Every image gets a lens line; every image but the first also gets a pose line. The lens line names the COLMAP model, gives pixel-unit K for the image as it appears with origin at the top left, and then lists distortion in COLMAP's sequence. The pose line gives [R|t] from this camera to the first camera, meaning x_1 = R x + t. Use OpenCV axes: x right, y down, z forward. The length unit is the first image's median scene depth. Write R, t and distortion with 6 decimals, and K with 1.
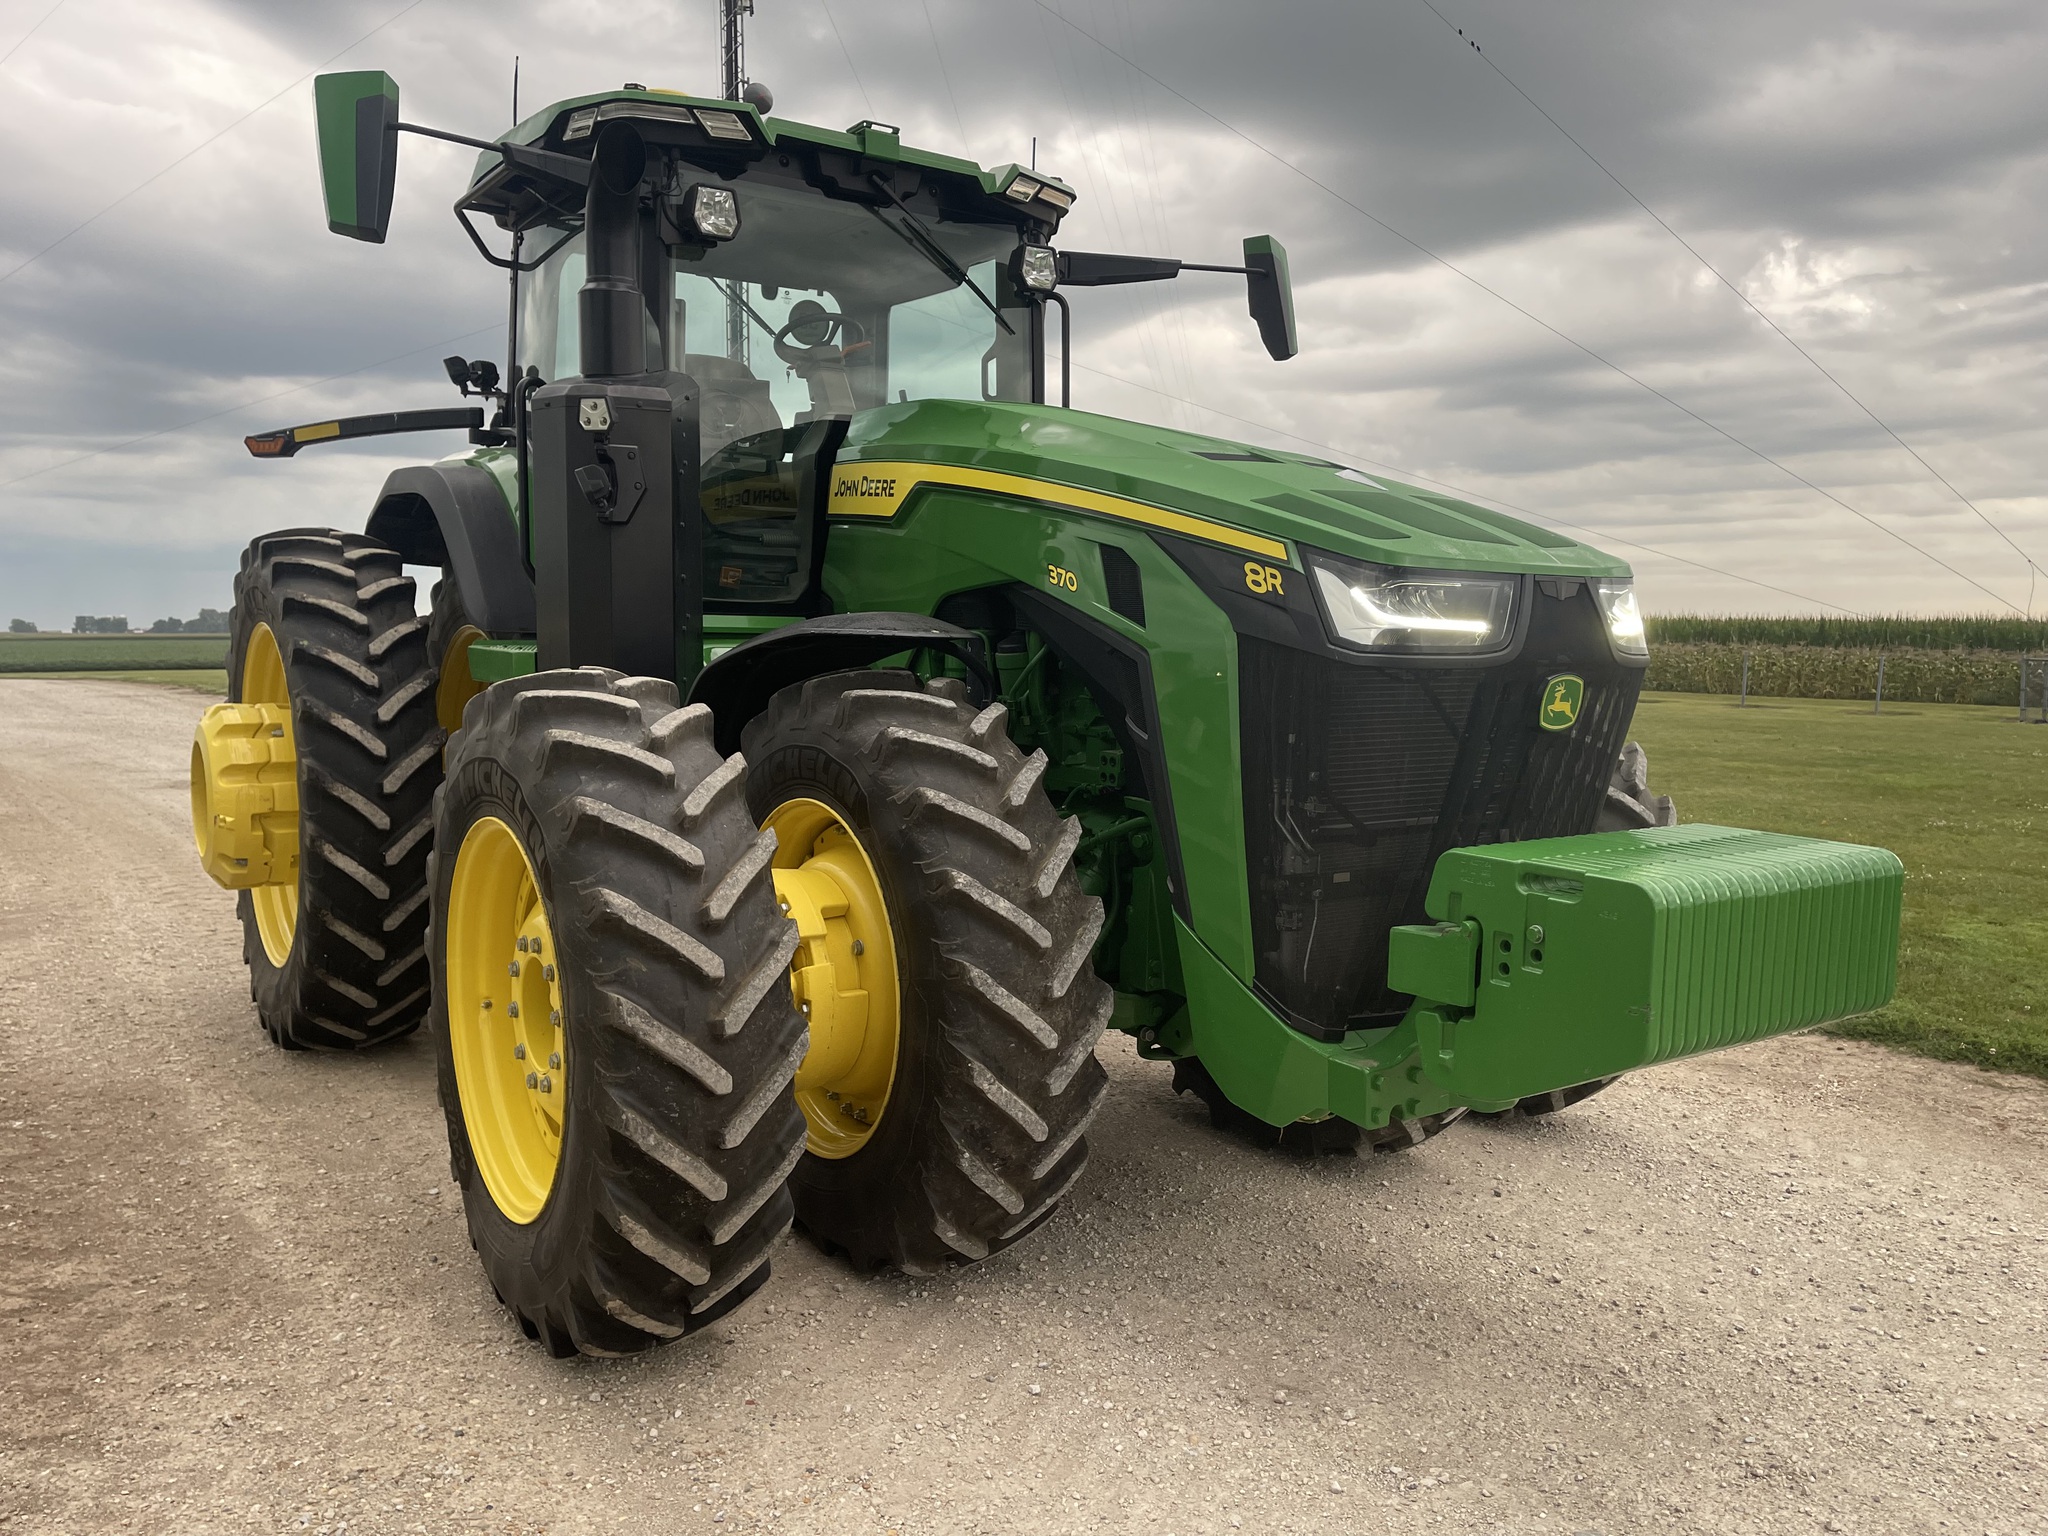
lens RADIAL K [[1648.3, 0, 1025.3], [0, 1648.3, 775.5], [0, 0, 1]] dist [0.097352, -0.141625]
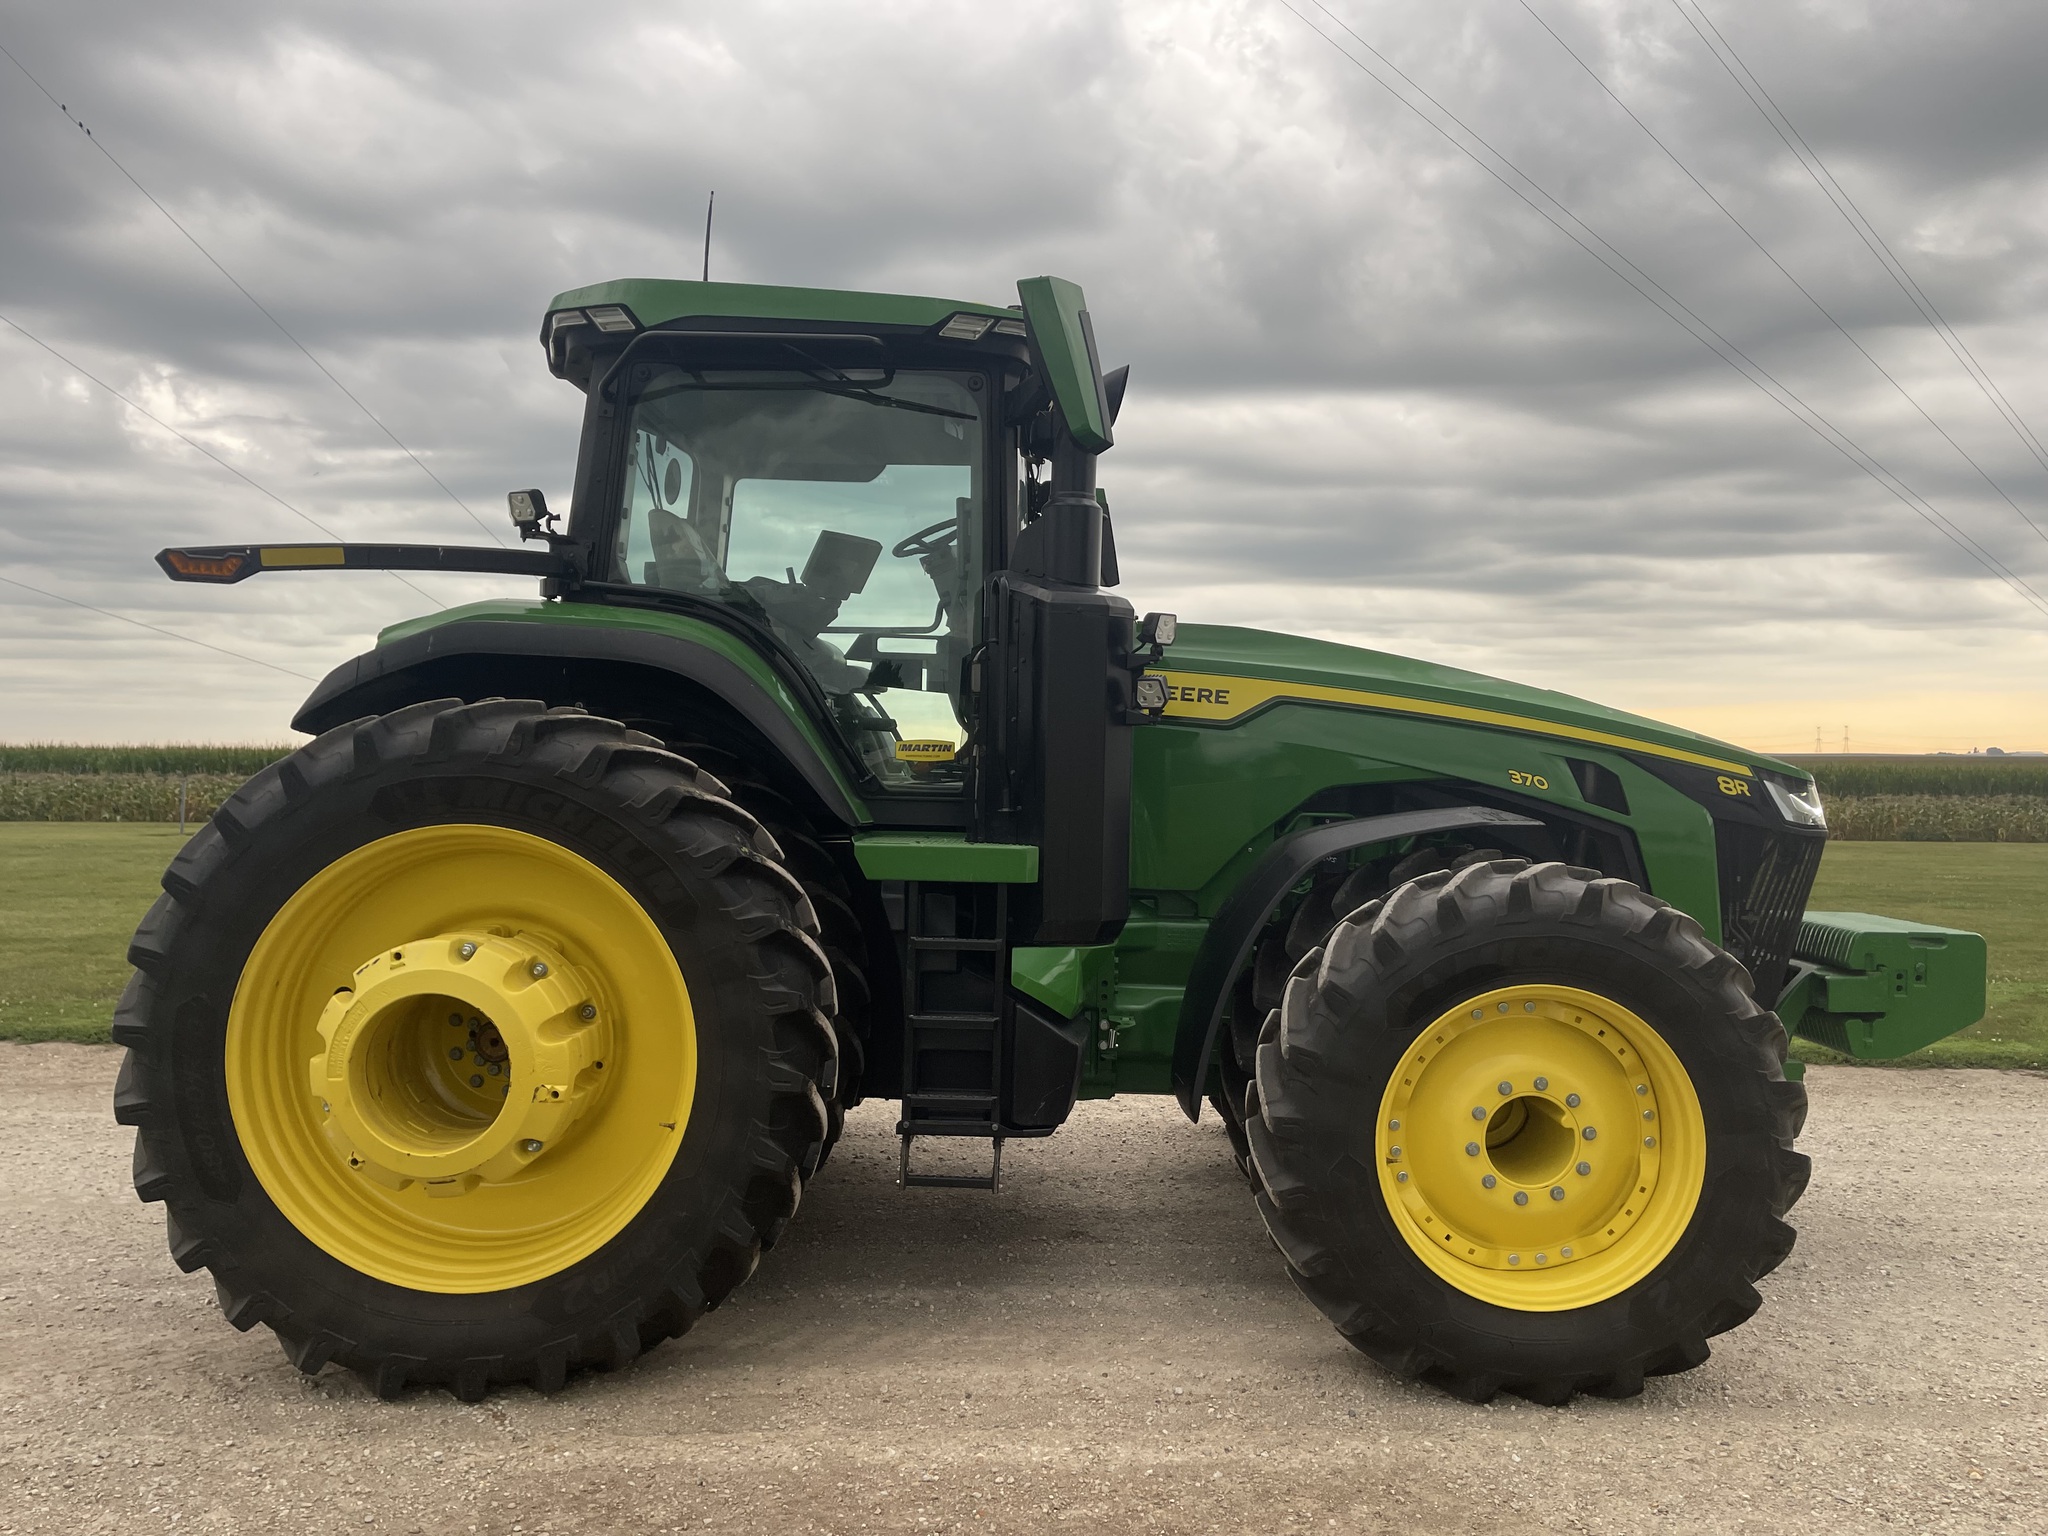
lens RADIAL K [[1648.3, 0, 1025.3], [0, 1648.3, 775.5], [0, 0, 1]] dist [0.097352, -0.141625]
pose [[0.531728, -0.013540, 0.846807, -1.278461], [0.071252, 0.997043, -0.028799, -0.099992], [-0.843913, 0.075649, 0.531120, 0.529121]]
